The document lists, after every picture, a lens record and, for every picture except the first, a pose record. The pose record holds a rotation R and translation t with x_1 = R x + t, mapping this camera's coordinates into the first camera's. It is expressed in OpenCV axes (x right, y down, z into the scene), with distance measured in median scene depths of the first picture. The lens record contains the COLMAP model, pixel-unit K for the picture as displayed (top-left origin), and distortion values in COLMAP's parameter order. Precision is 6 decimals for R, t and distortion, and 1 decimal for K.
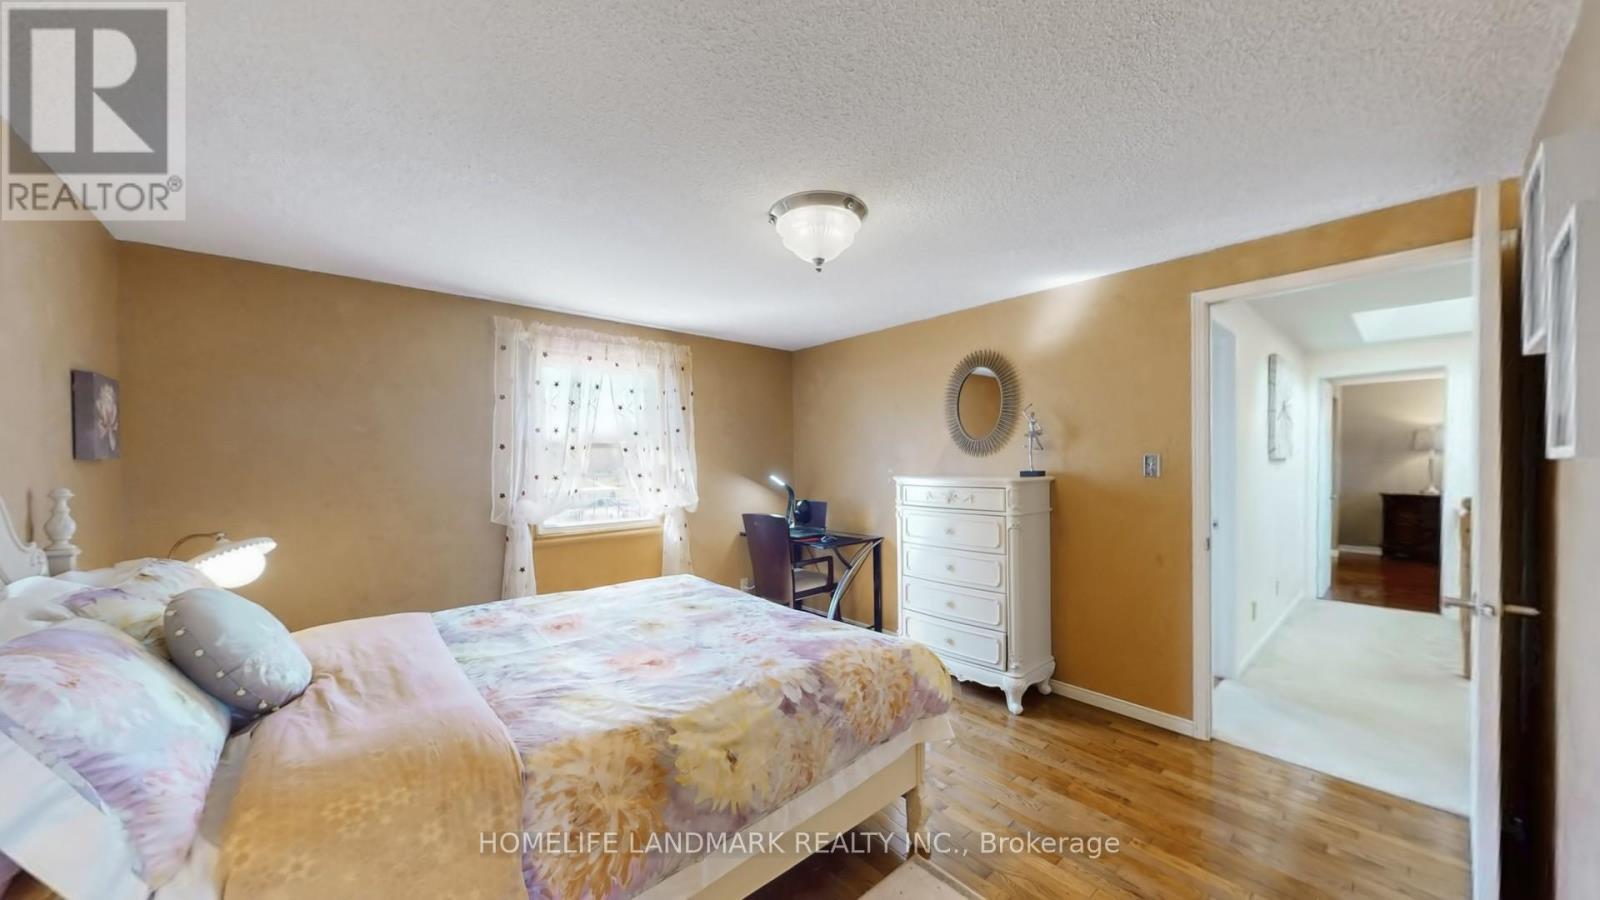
lens RADIAL K [[560.9, 0, 800.0], [0, 560.9, 450.0], [0, 0, 1]] dist [0.000845, 0.000046]
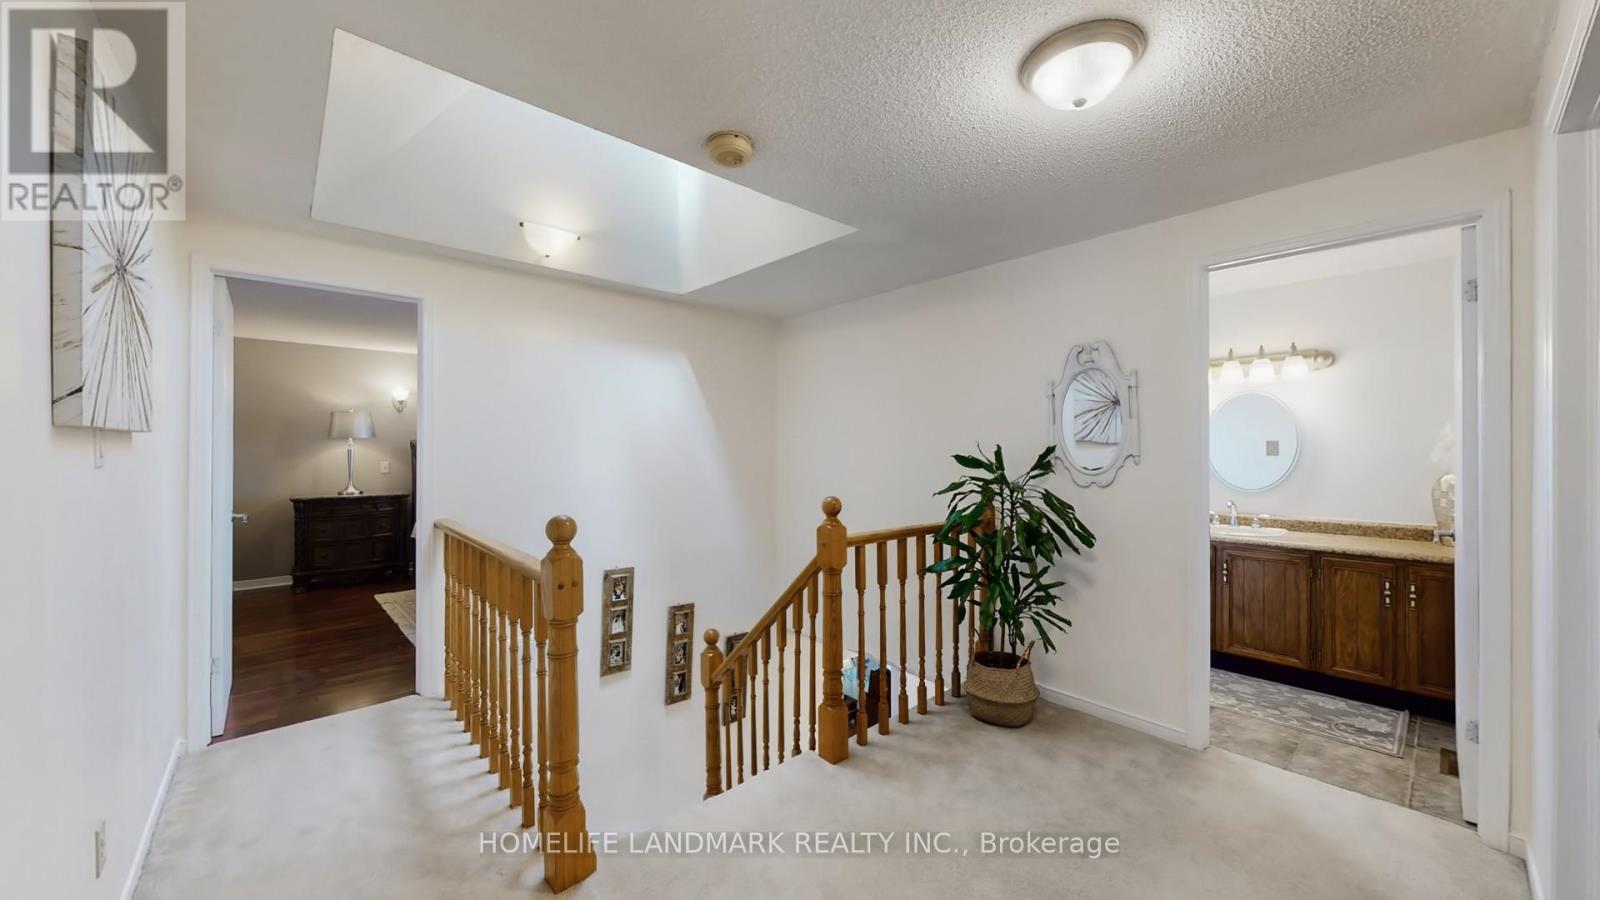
lens RADIAL K [[575.3, 0, 800.0], [0, 575.3, 450.0], [0, 0, 1]] dist [-0.038230, -0.000022]
pose [[-0.005814, 0.004865, 0.999971, 0.478540], [-0.002710, 0.999984, -0.004881, 0.026290], [-0.999979, -0.002738, -0.005800, 0.528215]]
